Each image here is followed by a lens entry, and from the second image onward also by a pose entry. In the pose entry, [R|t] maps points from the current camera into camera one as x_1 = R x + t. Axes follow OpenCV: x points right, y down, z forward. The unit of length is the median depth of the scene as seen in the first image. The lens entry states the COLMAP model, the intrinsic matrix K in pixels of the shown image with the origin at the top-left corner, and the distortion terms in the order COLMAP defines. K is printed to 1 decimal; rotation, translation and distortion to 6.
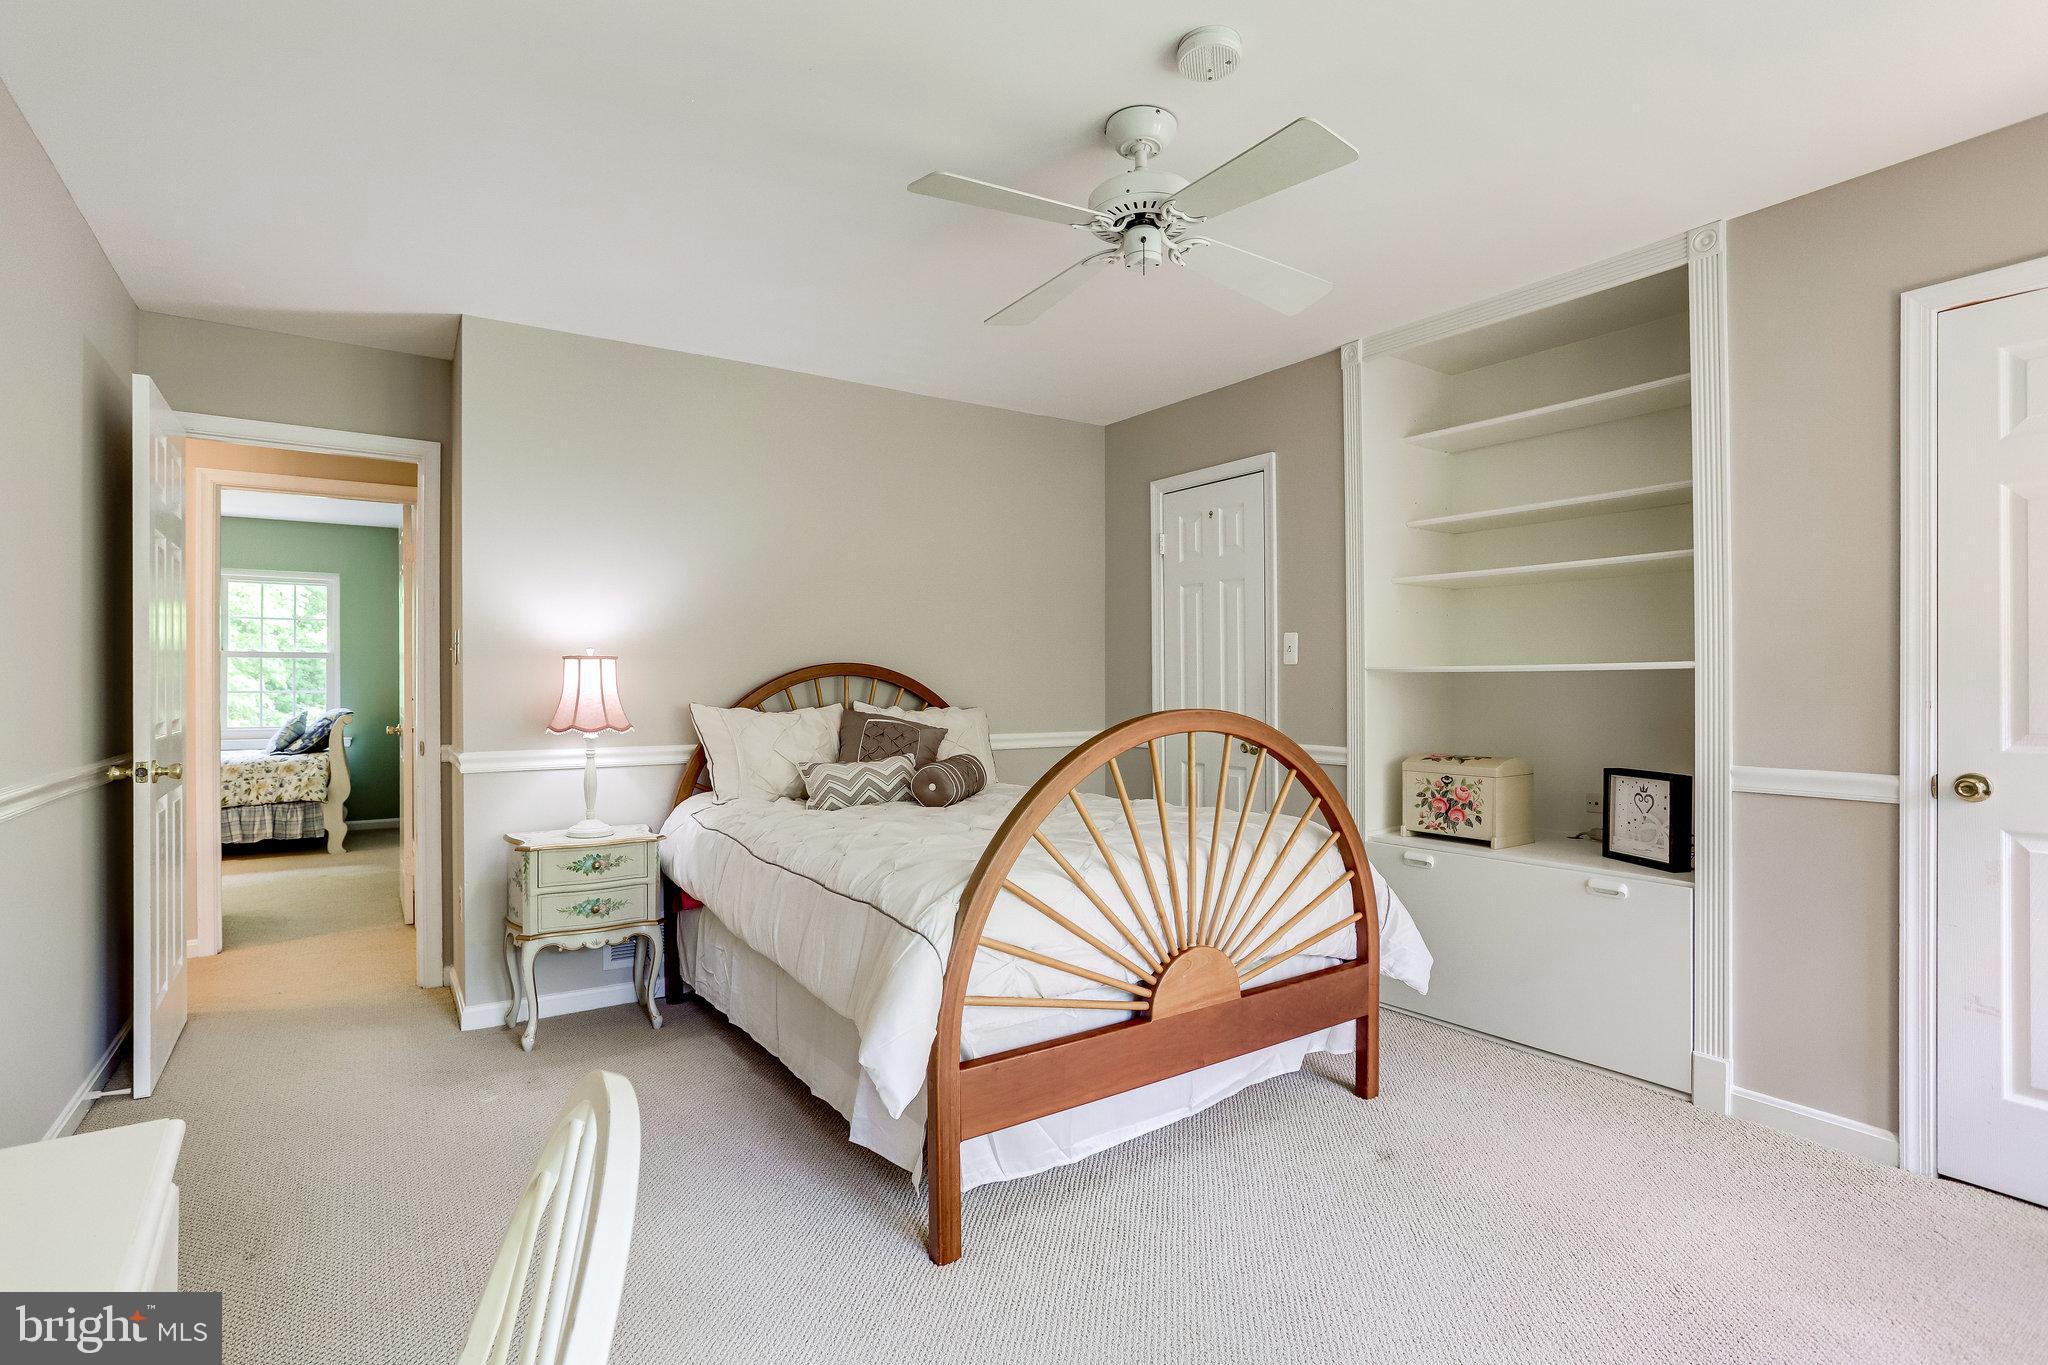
lens RADIAL K [[1002.0, 0, 1015.1], [0, 1002.0, 674.7], [0, 0, 1]] dist [-0.055459, 0.034609]
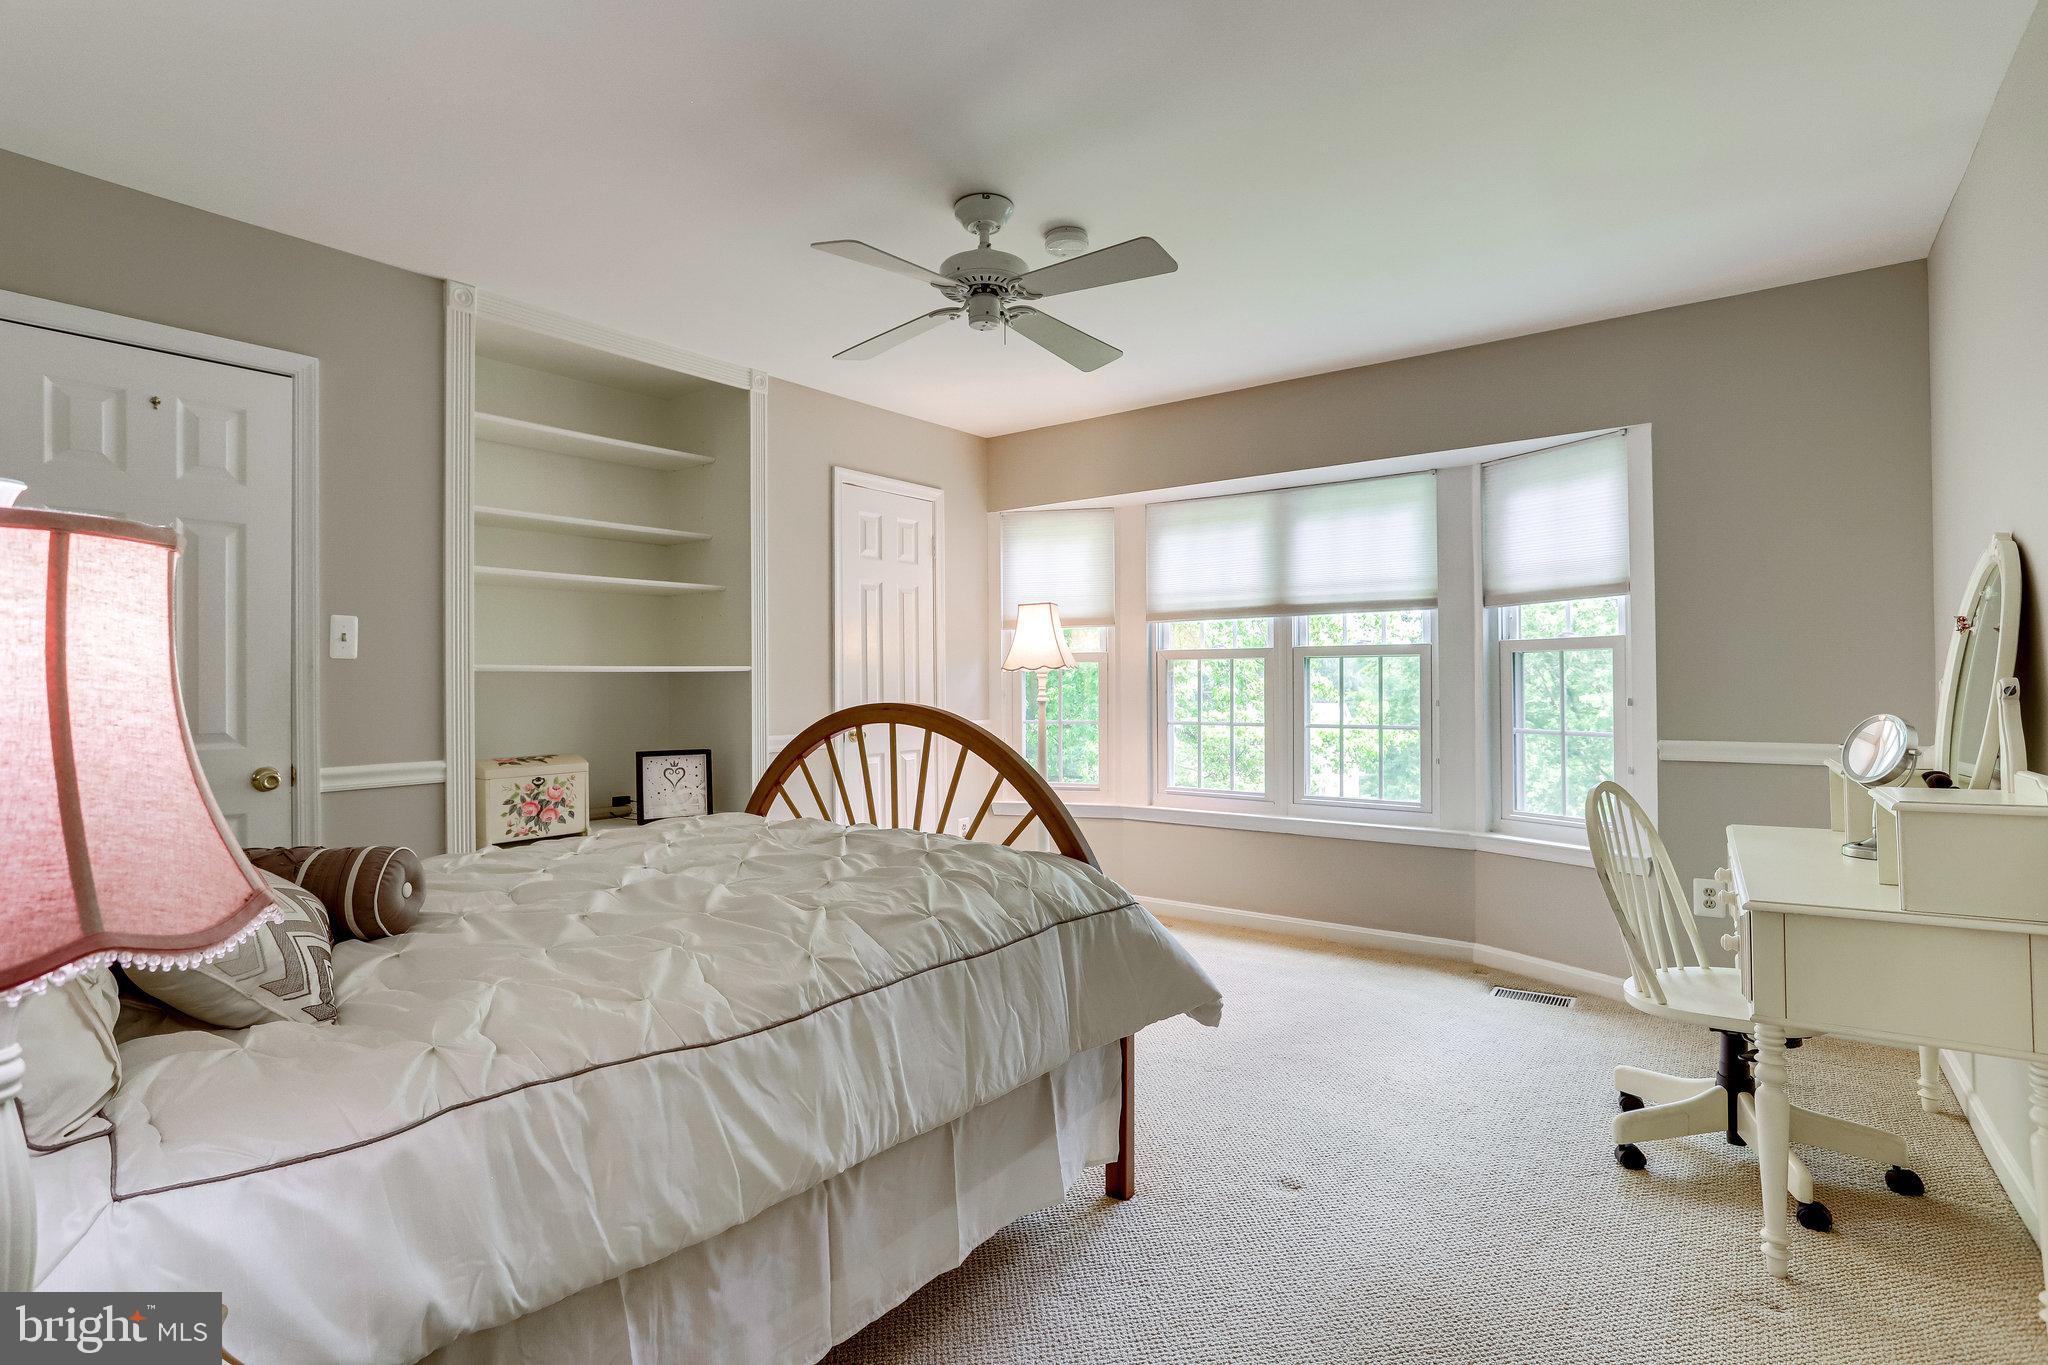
lens RADIAL K [[1002.0, 0, 1015.1], [0, 1002.0, 674.7], [0, 0, 1]] dist [-0.055459, 0.034609]
pose [[-0.332065, 0.010200, 0.943201, -0.641926], [0.004355, 0.999947, -0.009280, 0.011642], [-0.943247, 0.001026, -0.332092, 0.875656]]
